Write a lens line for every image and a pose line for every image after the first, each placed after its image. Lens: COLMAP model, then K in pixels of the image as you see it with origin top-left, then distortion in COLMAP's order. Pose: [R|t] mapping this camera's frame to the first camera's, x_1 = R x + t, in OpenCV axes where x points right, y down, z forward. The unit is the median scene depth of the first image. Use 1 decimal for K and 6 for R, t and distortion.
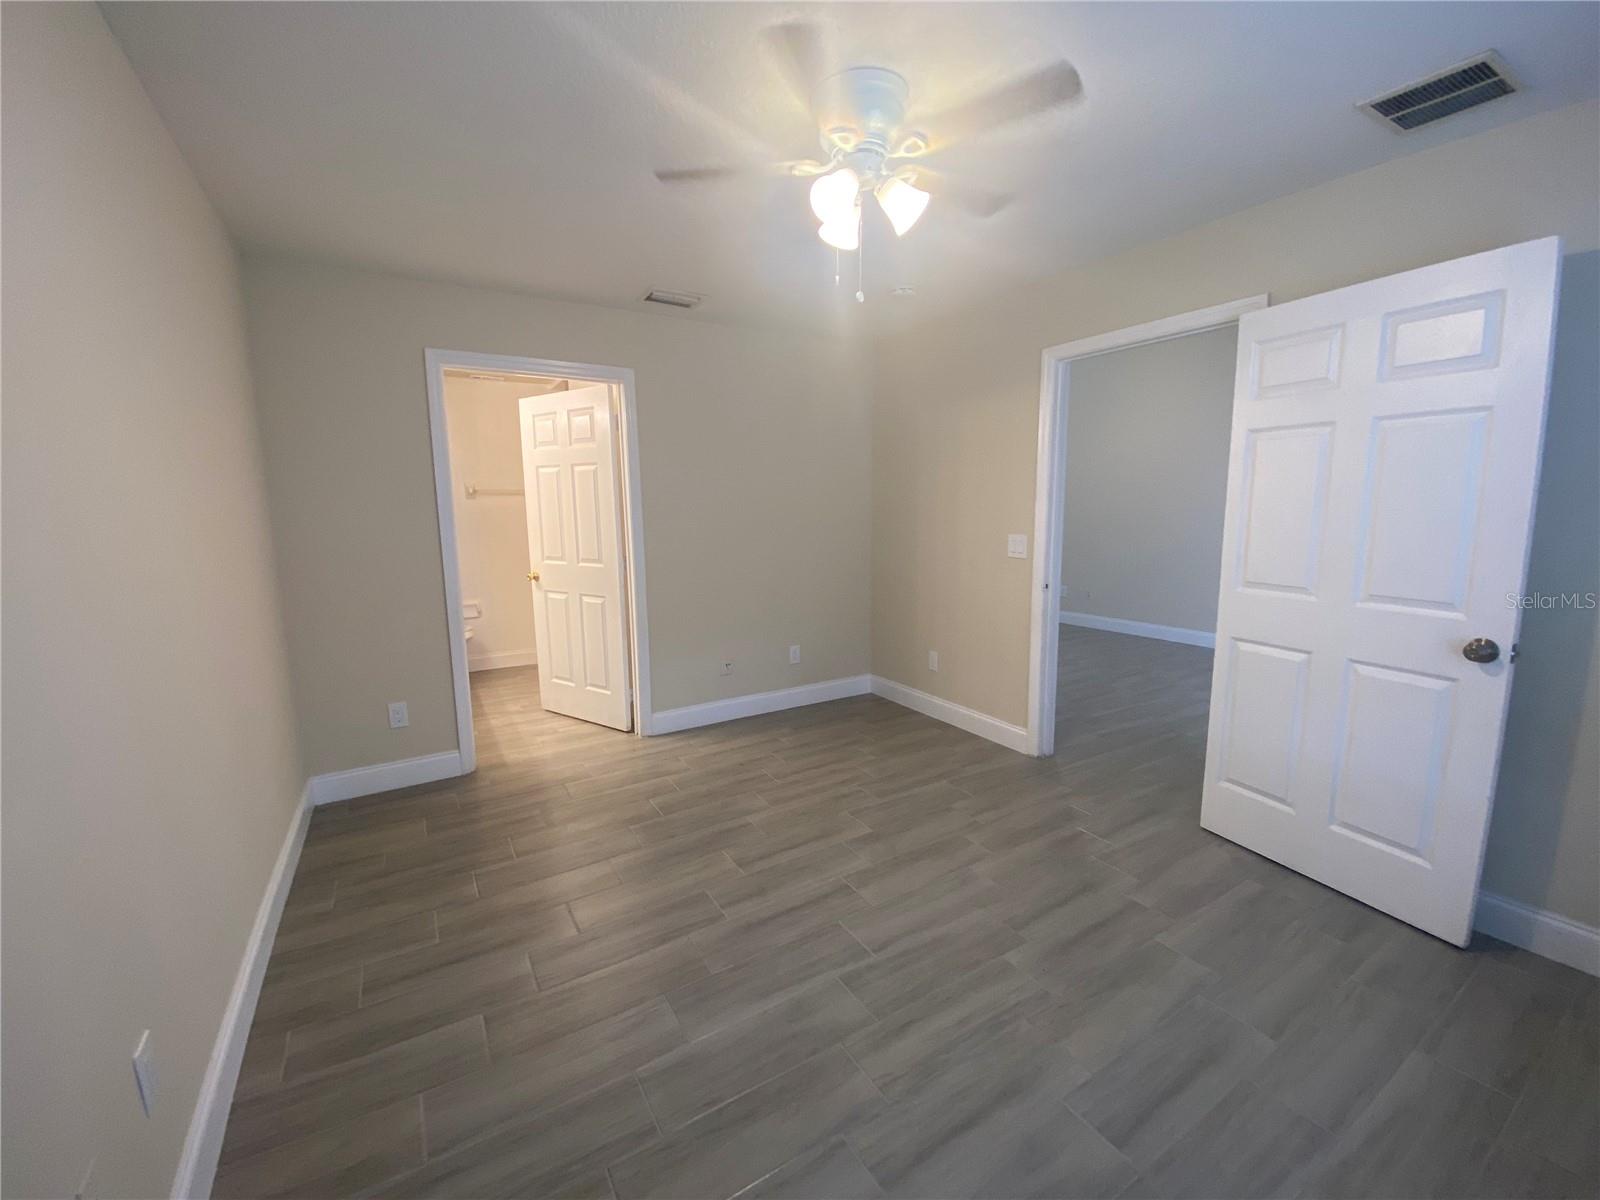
lens RADIAL K [[641.5, 0, 796.4], [0, 641.5, 594.1], [0, 0, 1]] dist [0.019858, -0.020022]
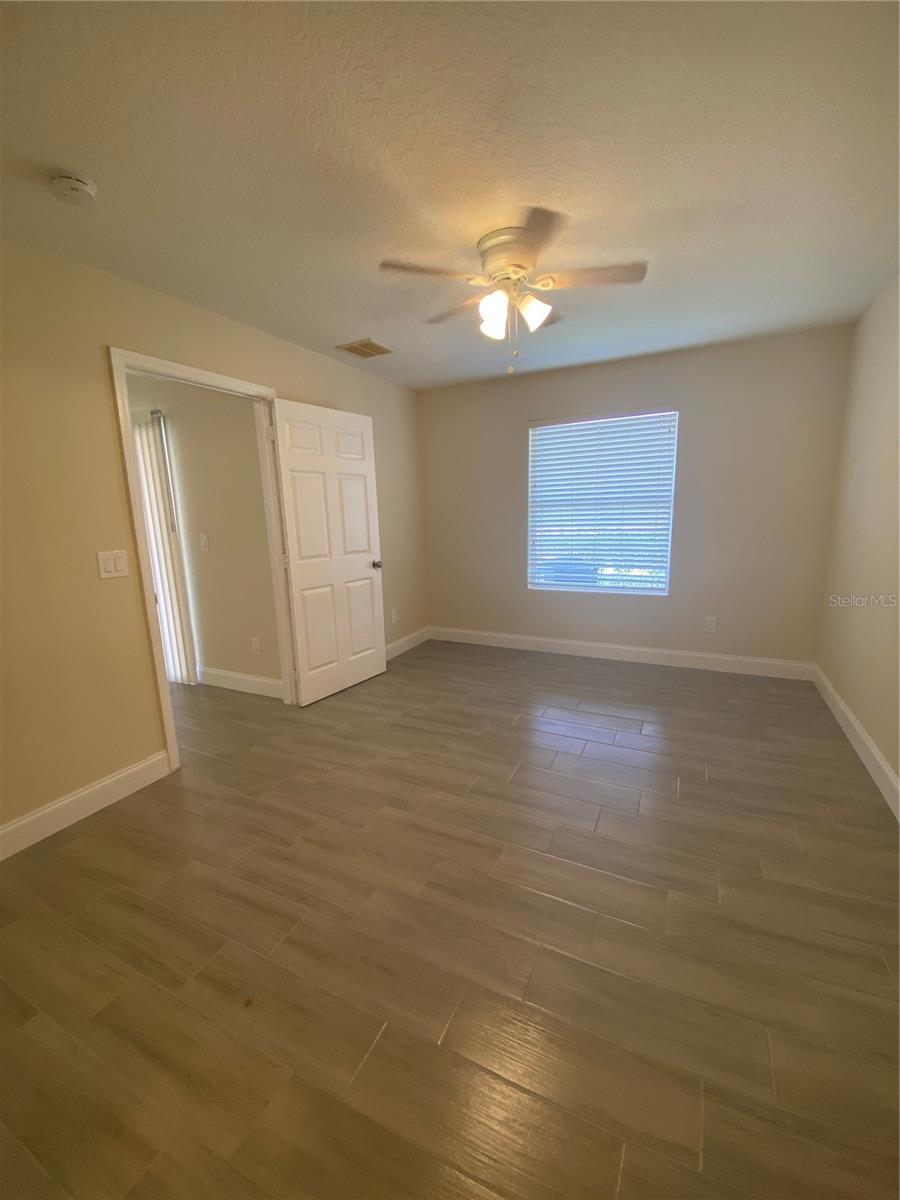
lens RADIAL K [[477.0, 0, 450.0], [0, 477.0, 600.0], [0, 0, 1]] dist [0.002108, 0.000041]
pose [[-0.539211, -0.128907, 0.832247, -0.636721], [0.150424, 0.957583, 0.245780, -0.168425], [-0.828628, 0.257717, -0.496948, 1.355262]]
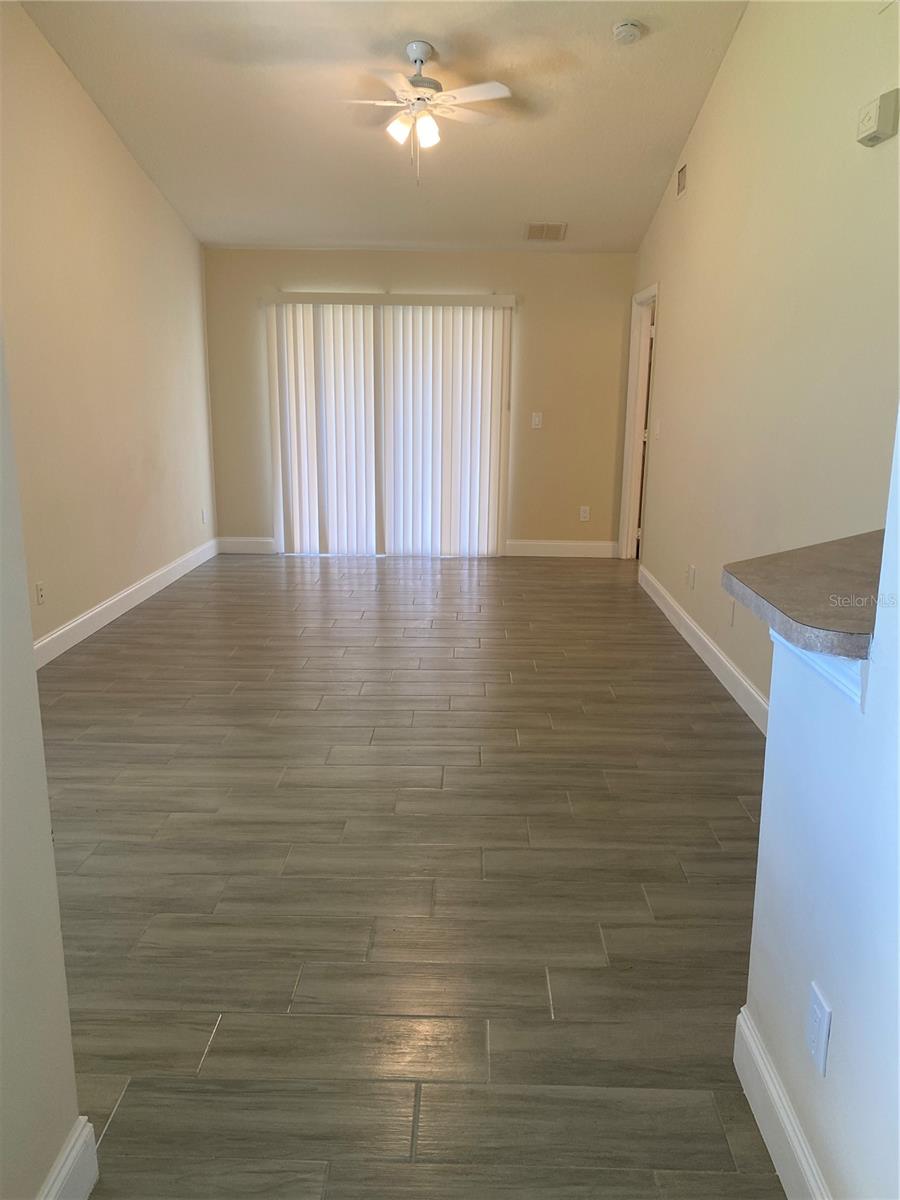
lens RADIAL K [[904.9, 0, 450.1], [0, 904.9, 585.8], [0, 0, 1]] dist [-0.001330, -0.001538]
pose [[-0.851042, -0.115338, 0.512274, -0.342832], [0.071624, 0.940963, 0.330847, -0.588578], [-0.520190, 0.318256, -0.792538, 3.948574]]
